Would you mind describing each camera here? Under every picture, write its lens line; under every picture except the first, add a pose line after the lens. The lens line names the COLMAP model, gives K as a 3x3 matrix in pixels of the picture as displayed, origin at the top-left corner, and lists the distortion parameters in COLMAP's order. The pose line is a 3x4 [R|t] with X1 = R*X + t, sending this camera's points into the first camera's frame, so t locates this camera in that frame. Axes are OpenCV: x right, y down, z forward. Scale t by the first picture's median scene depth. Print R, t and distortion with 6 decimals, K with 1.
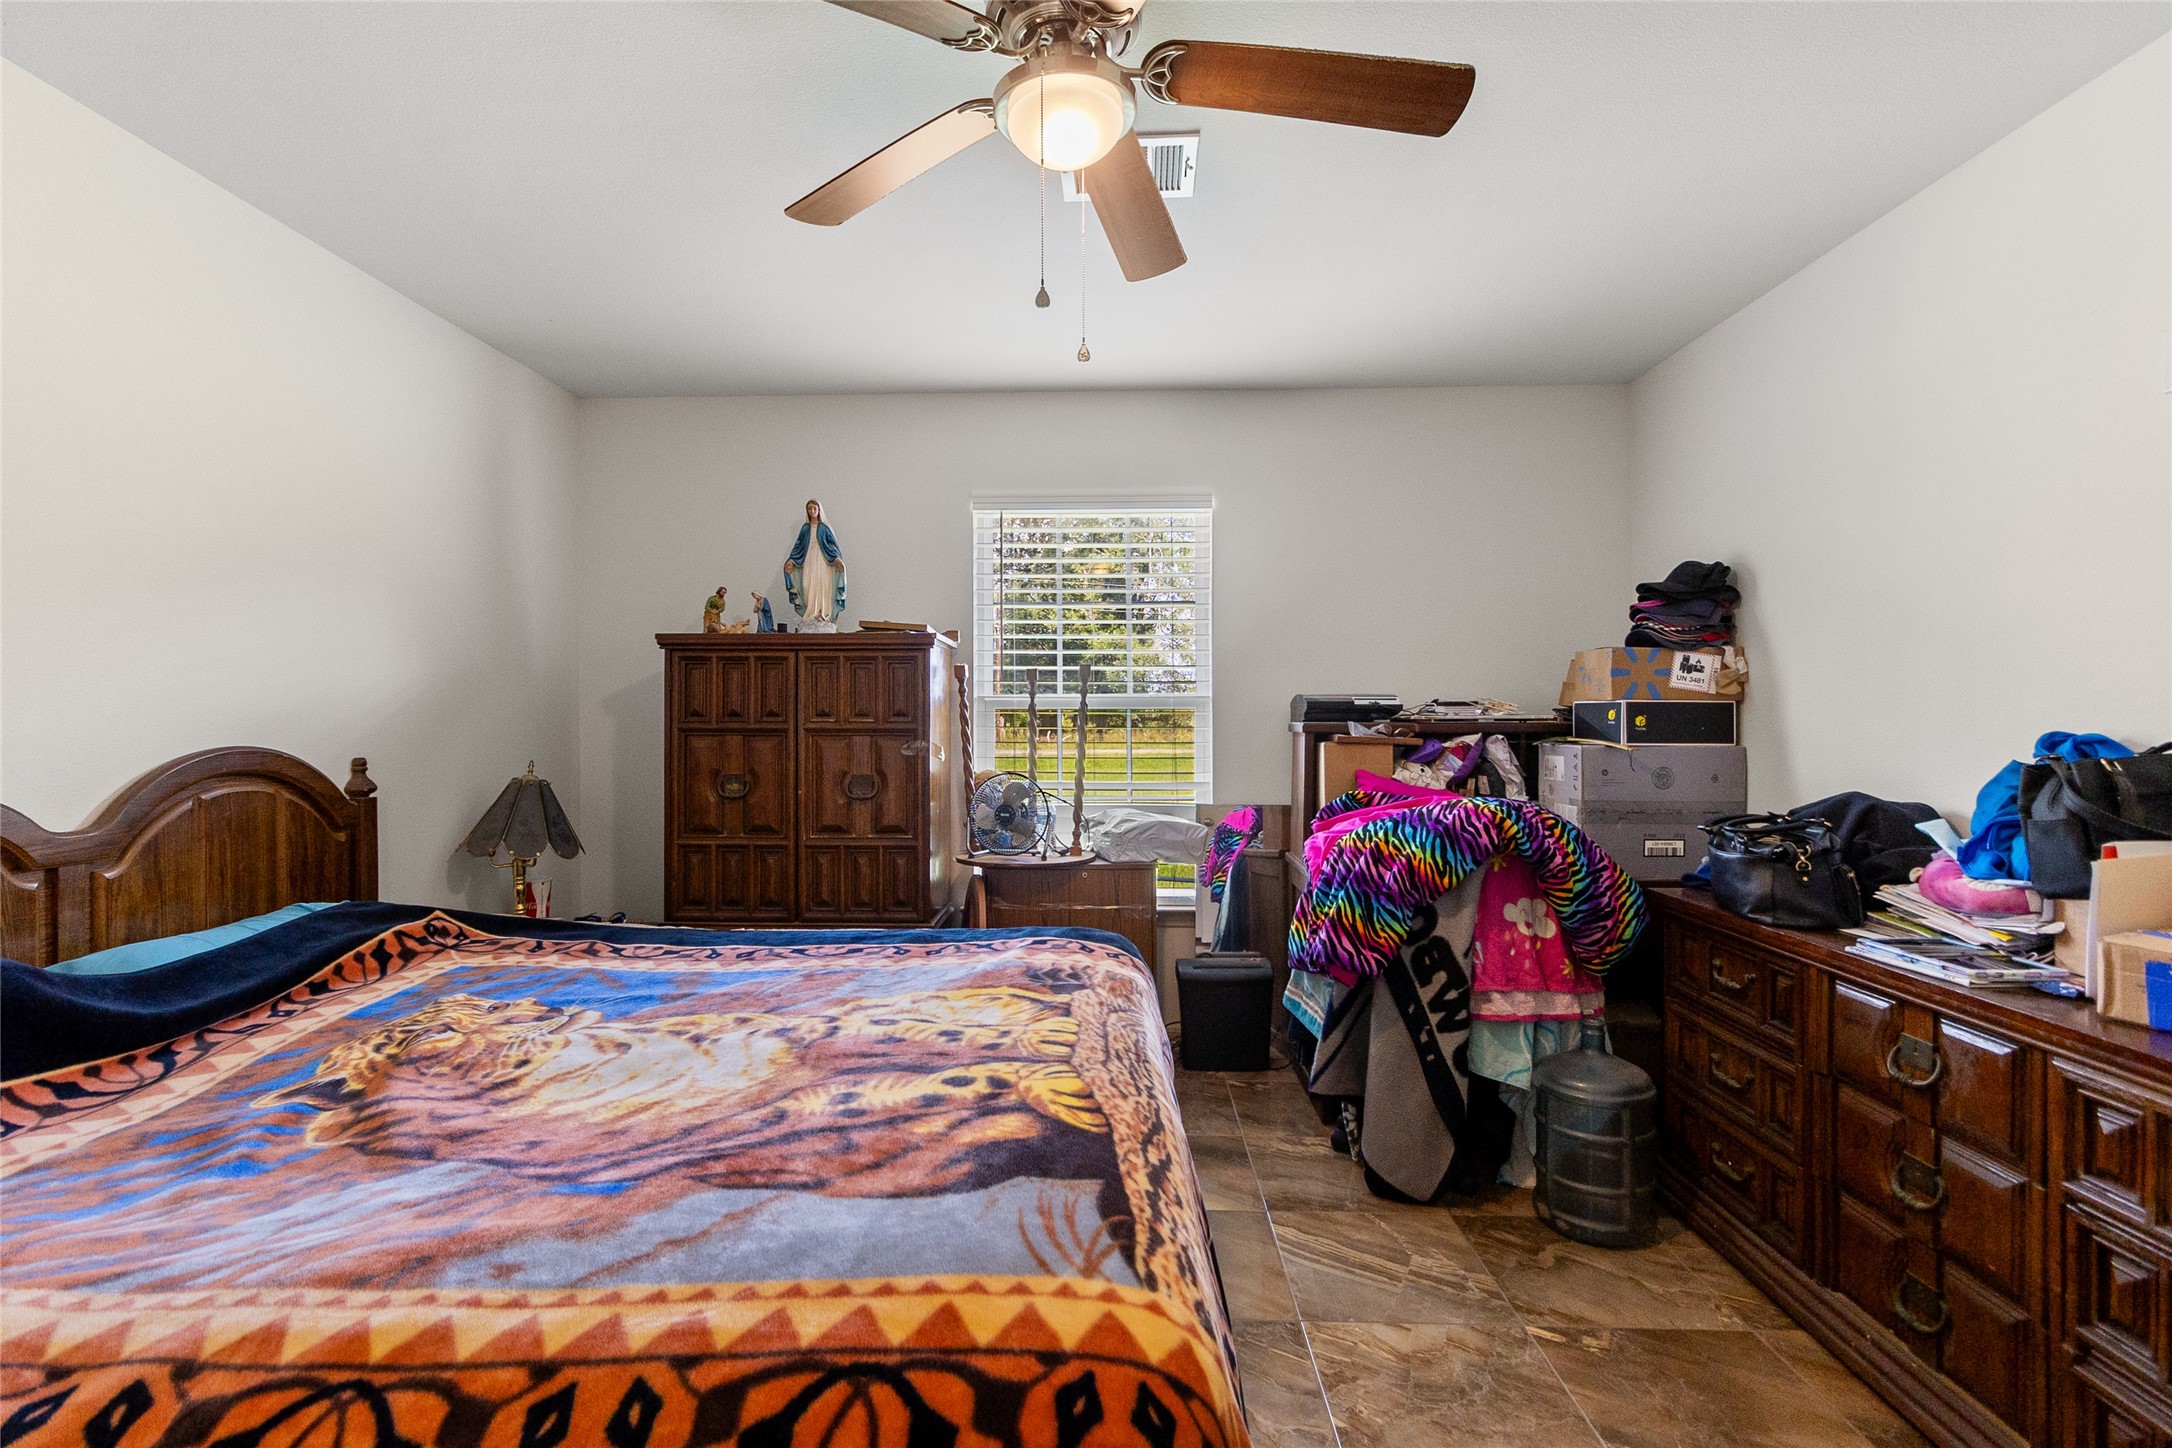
lens RADIAL K [[1003.7, 0, 1070.0], [0, 1003.7, 714.0], [0, 0, 1]] dist [0.001969, 0.000325]
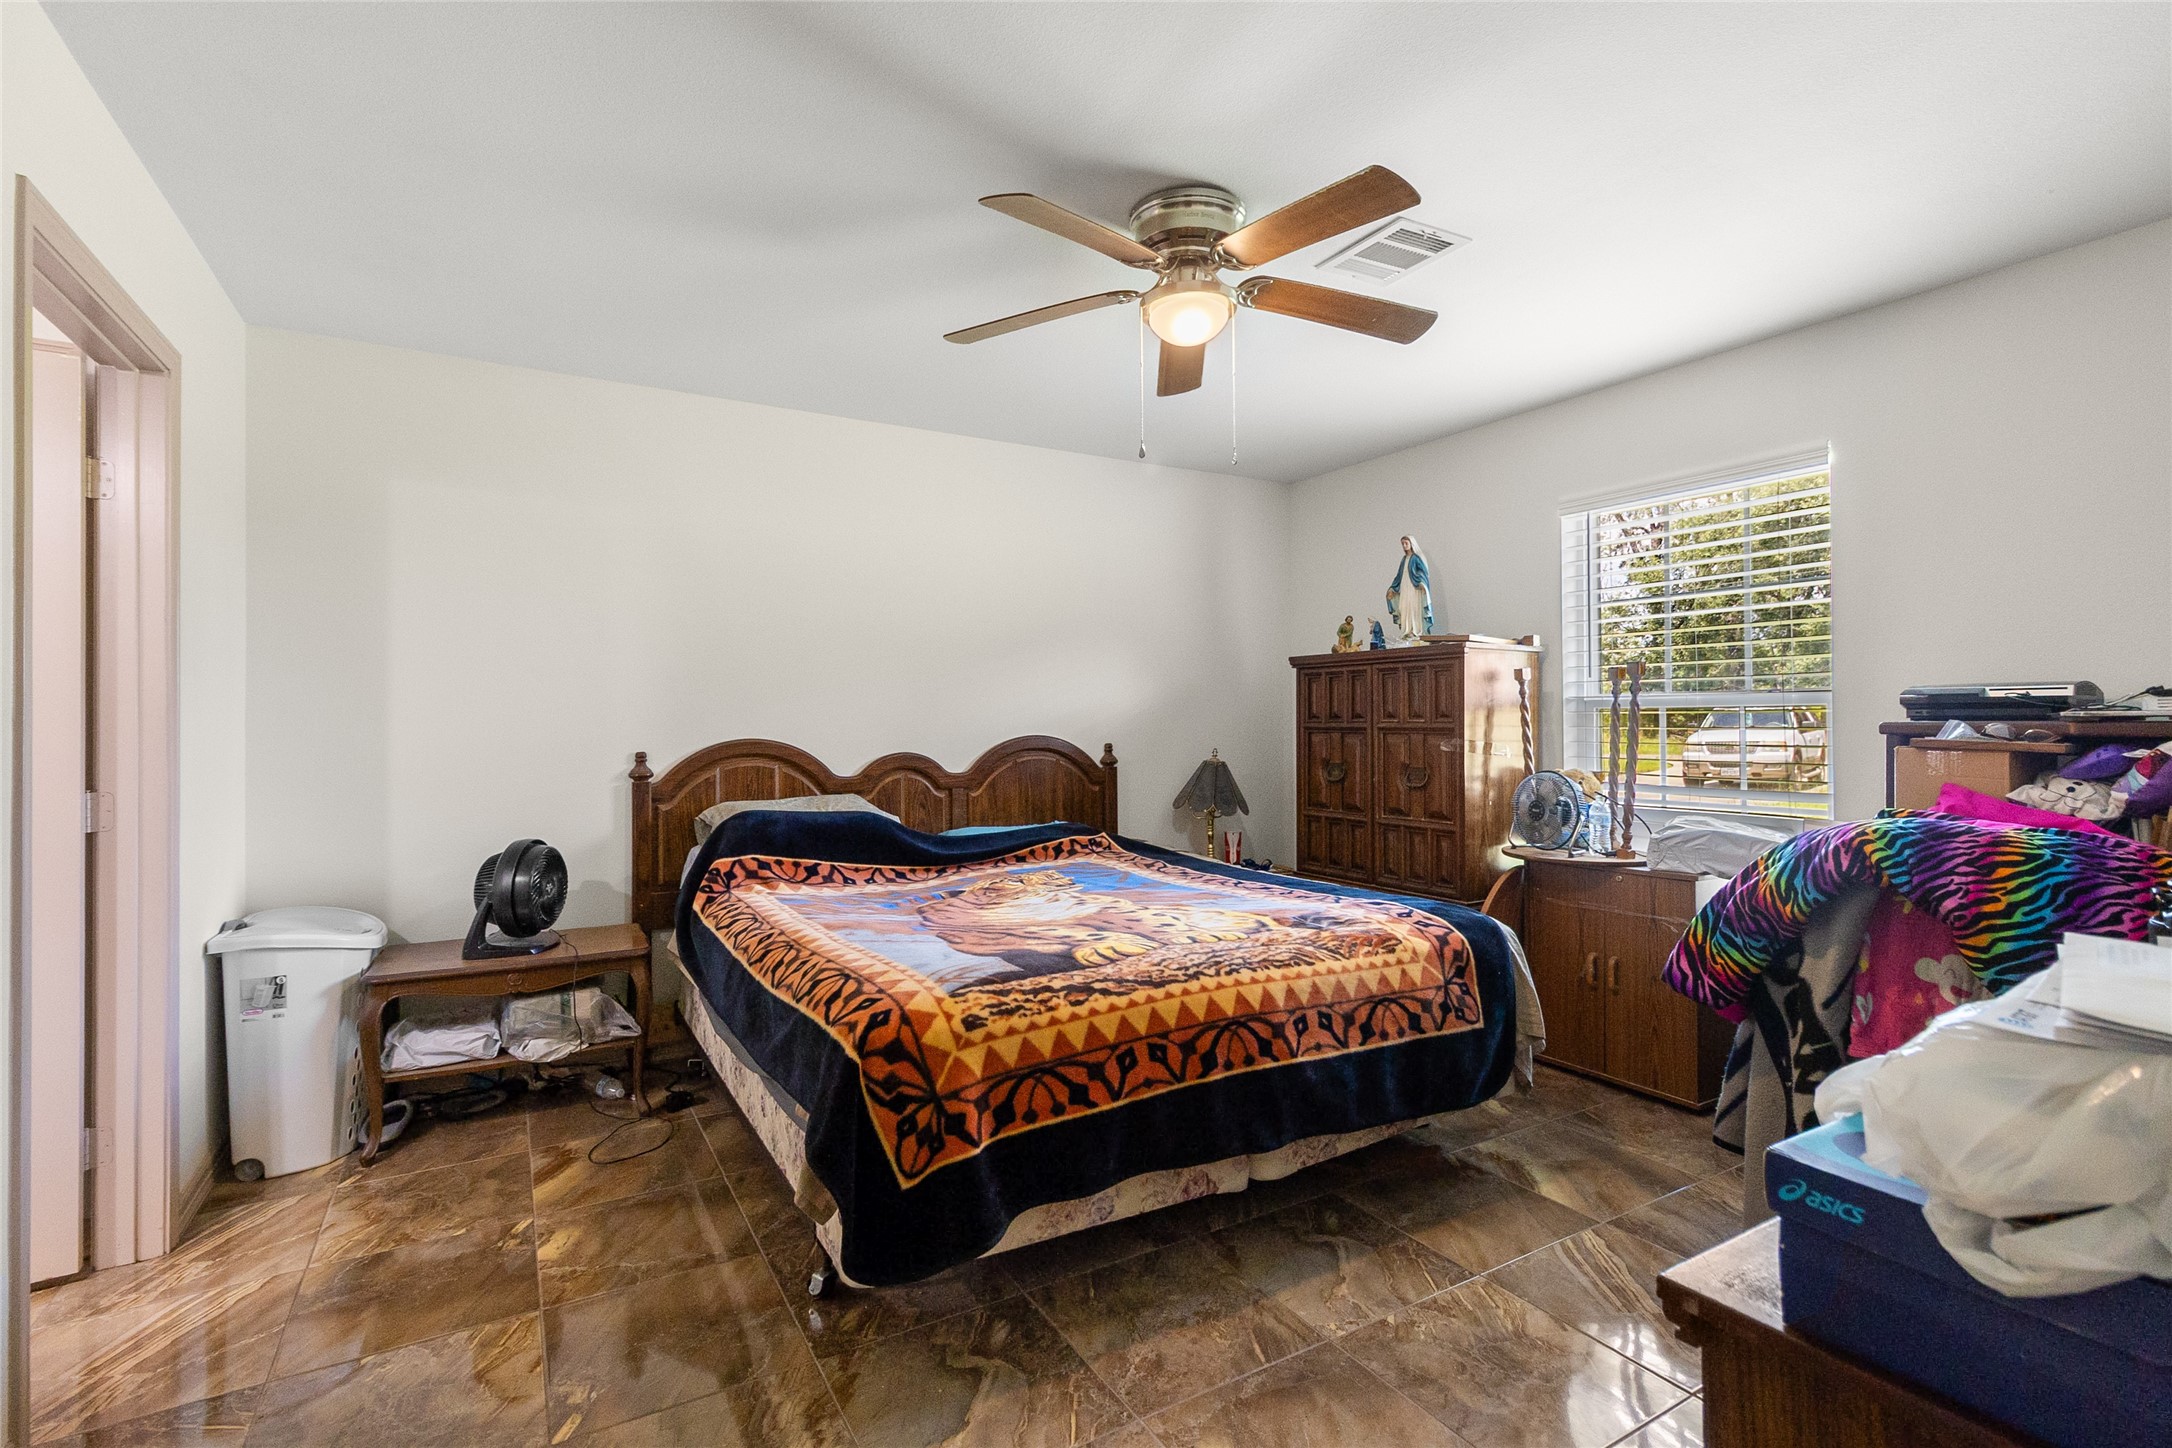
lens RADIAL K [[1003.7, 0, 1082.0], [0, 1003.7, 719.7], [0, 0, 1]] dist [0.001969, 0.000325]
pose [[0.532877, -0.004071, -0.846183, 0.583615], [0.009103, 0.999958, 0.000921, 0.000255], [0.846144, -0.008194, 0.532891, 0.037730]]
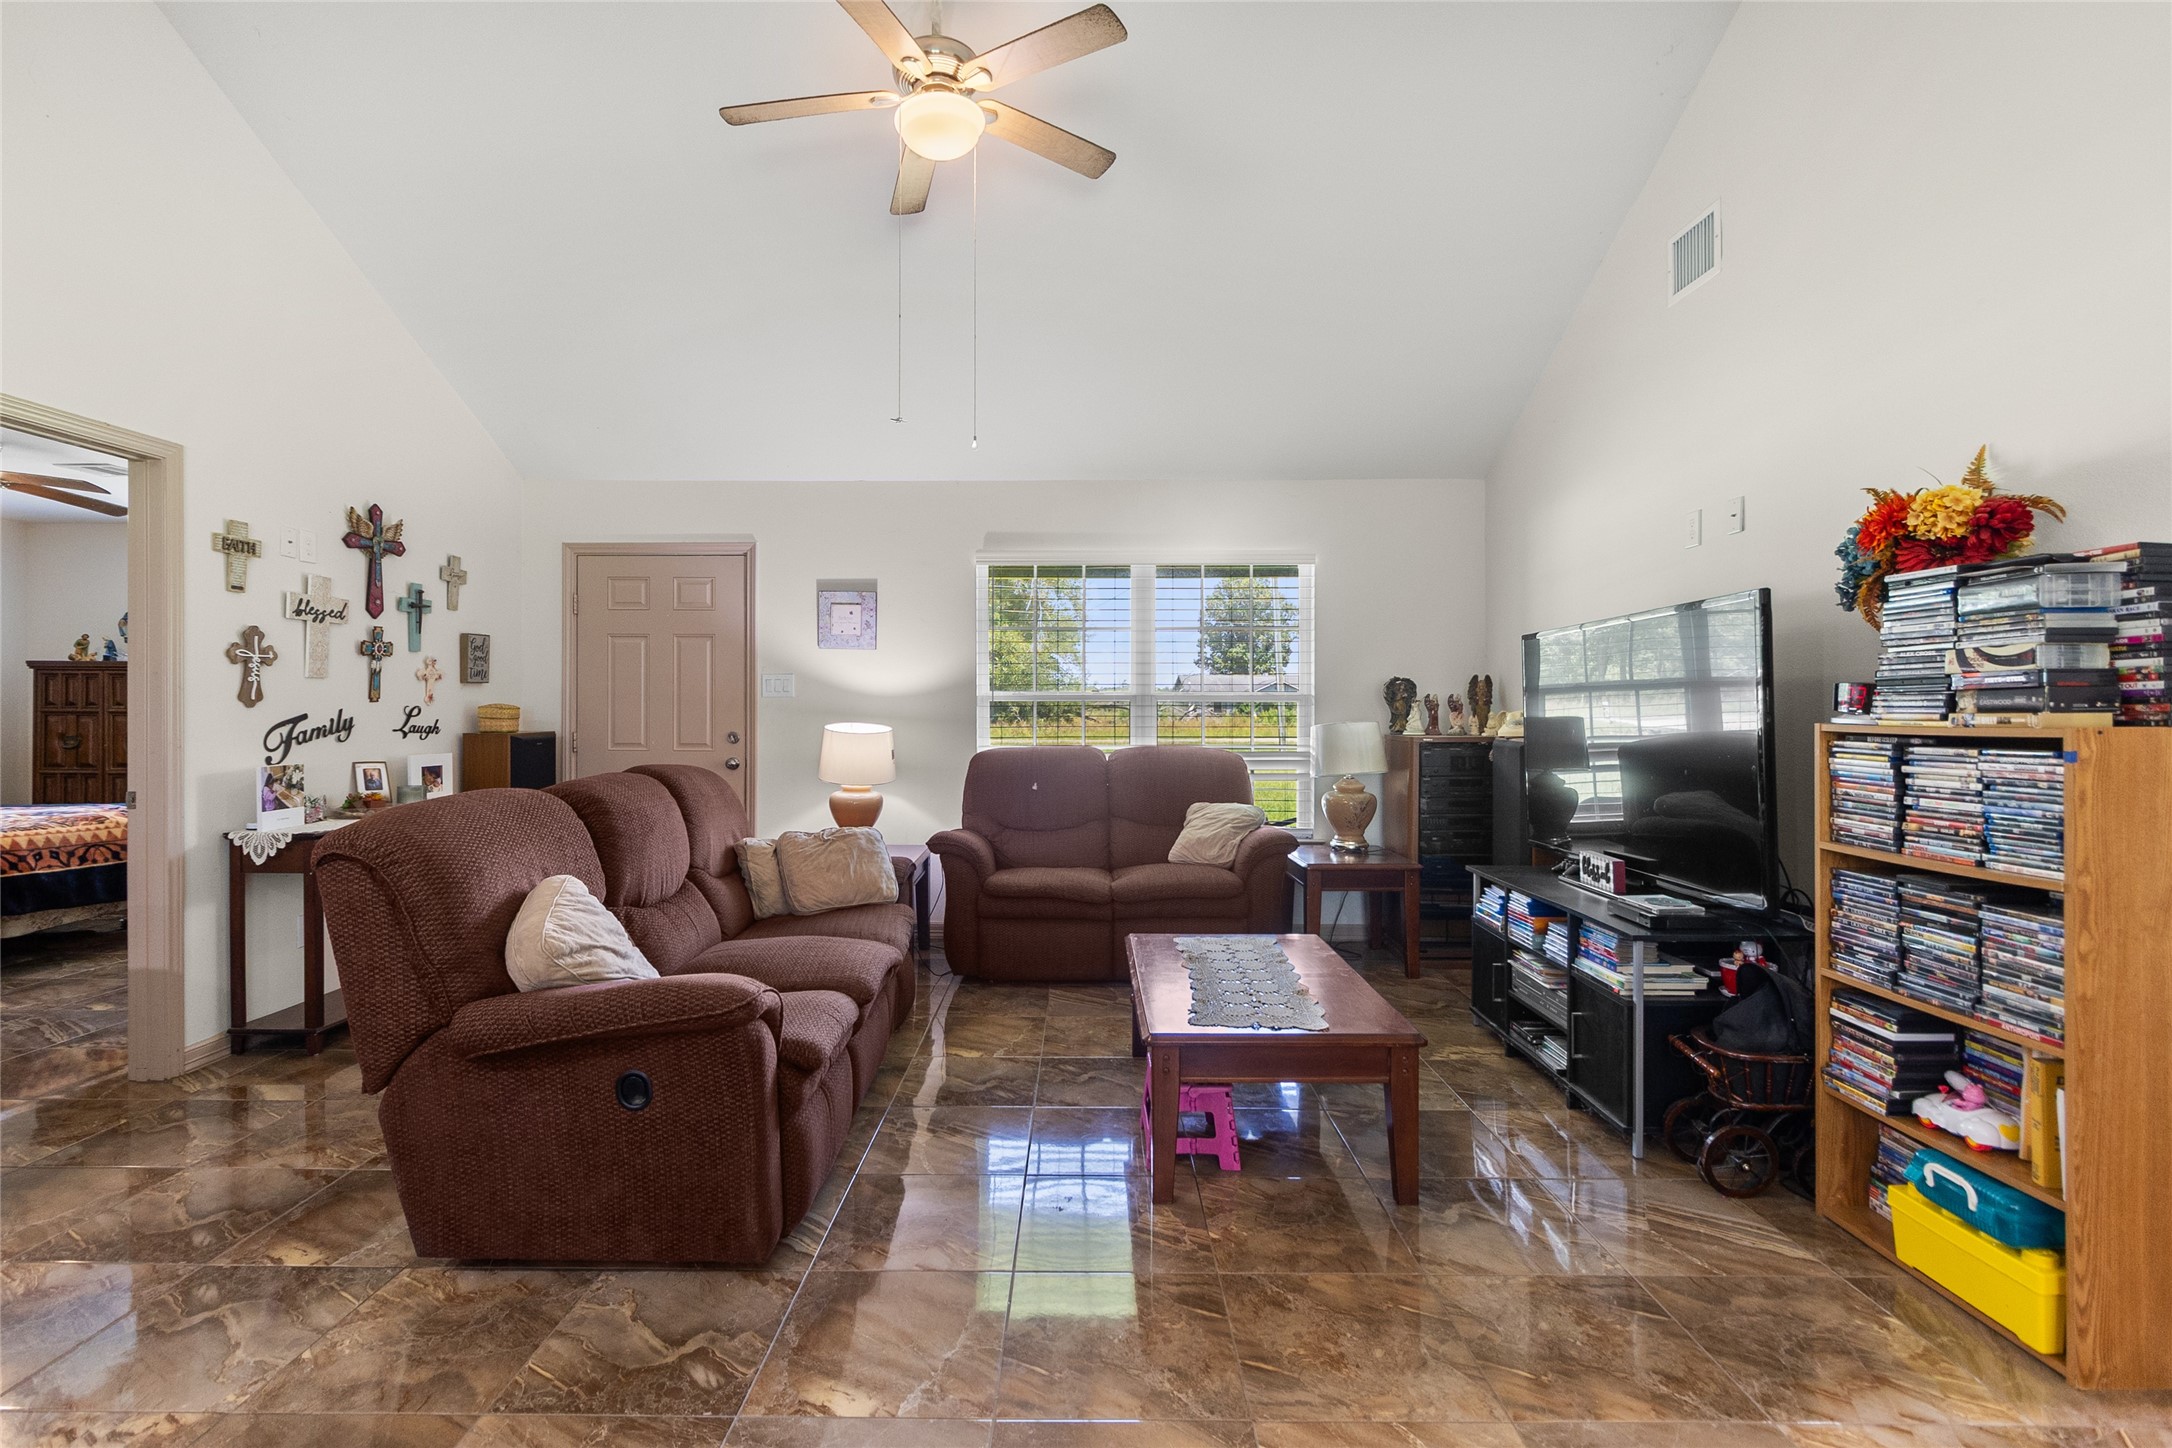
lens RADIAL K [[1003.7, 0, 1088.3], [0, 1003.7, 701.0], [0, 0, 1]] dist [0.001969, 0.000325]
pose [[0.999876, 0.001044, 0.015685, 1.552885], [-0.001123, 0.999987, 0.005010, -0.017184], [-0.015679, -0.005027, 0.999864, -0.924870]]
